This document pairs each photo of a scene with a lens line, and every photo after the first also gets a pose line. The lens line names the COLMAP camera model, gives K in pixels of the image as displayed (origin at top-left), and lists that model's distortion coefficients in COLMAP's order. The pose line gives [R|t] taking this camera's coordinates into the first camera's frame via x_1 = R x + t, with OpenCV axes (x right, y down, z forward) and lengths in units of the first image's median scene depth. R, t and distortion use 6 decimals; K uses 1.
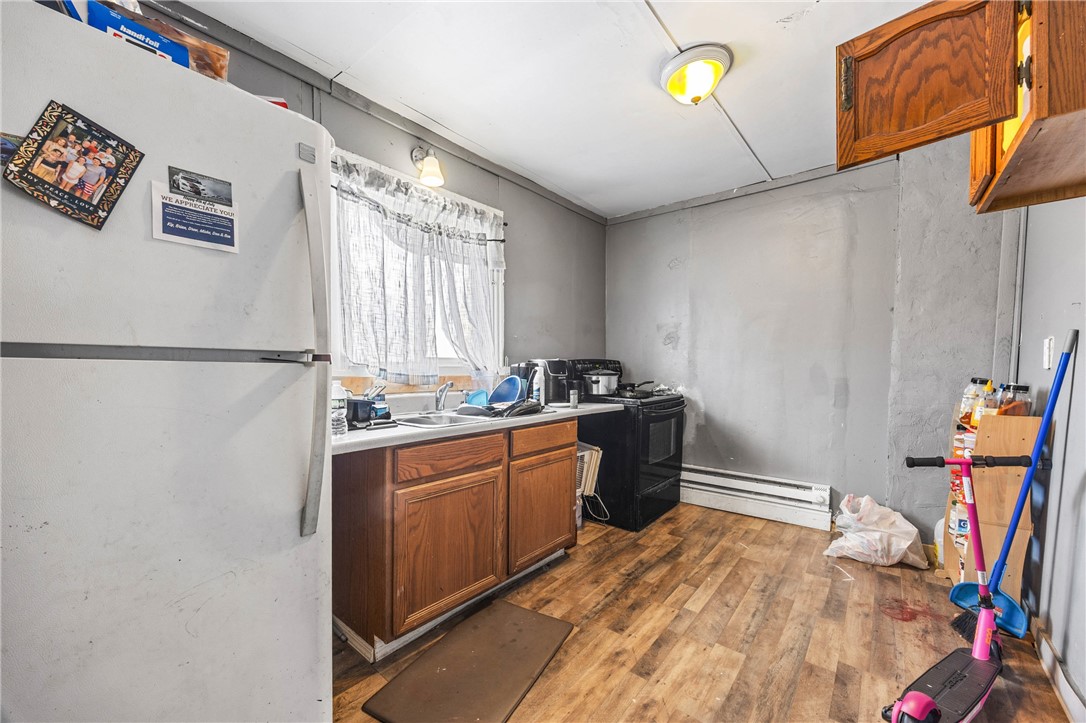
lens RADIAL K [[416.5, 0, 554.2], [0, 416.5, 396.9], [0, 0, 1]] dist [-0.007828, -0.000145]
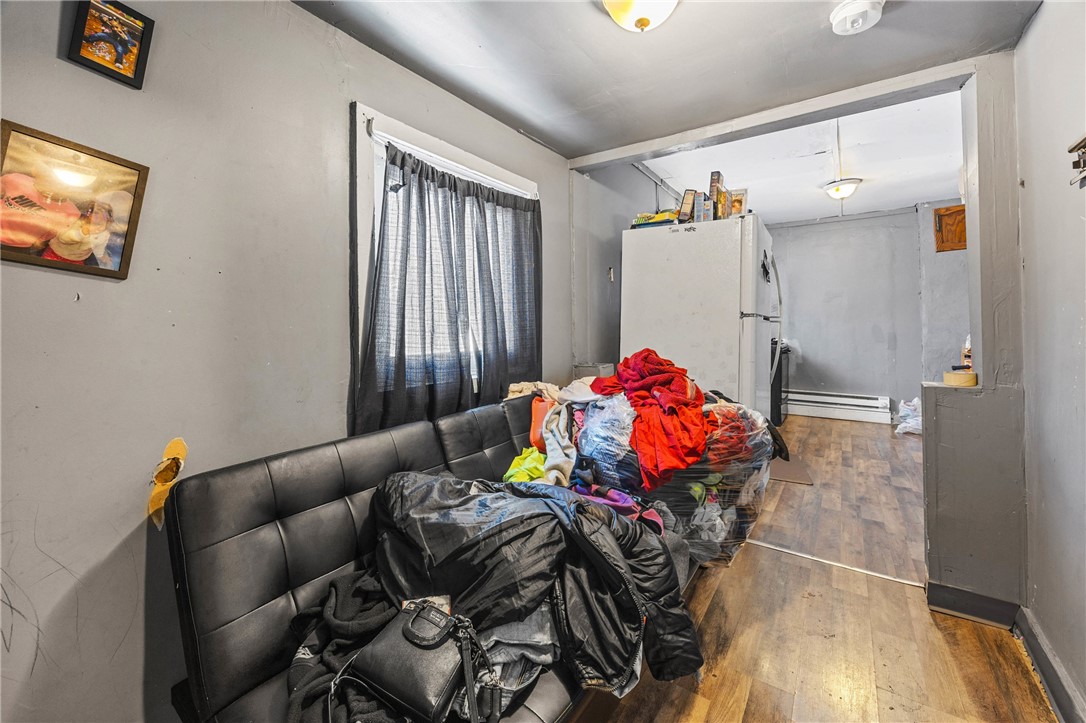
lens RADIAL K [[416.5, 0, 555.8], [0, 416.5, 323.6], [0, 0, 1]] dist [-0.007828, -0.000145]
pose [[0.997685, 0.005360, 0.067800, -0.799726], [0.000657, 0.996084, -0.088413, 0.068017], [-0.068009, 0.088253, 0.993774, -0.602418]]
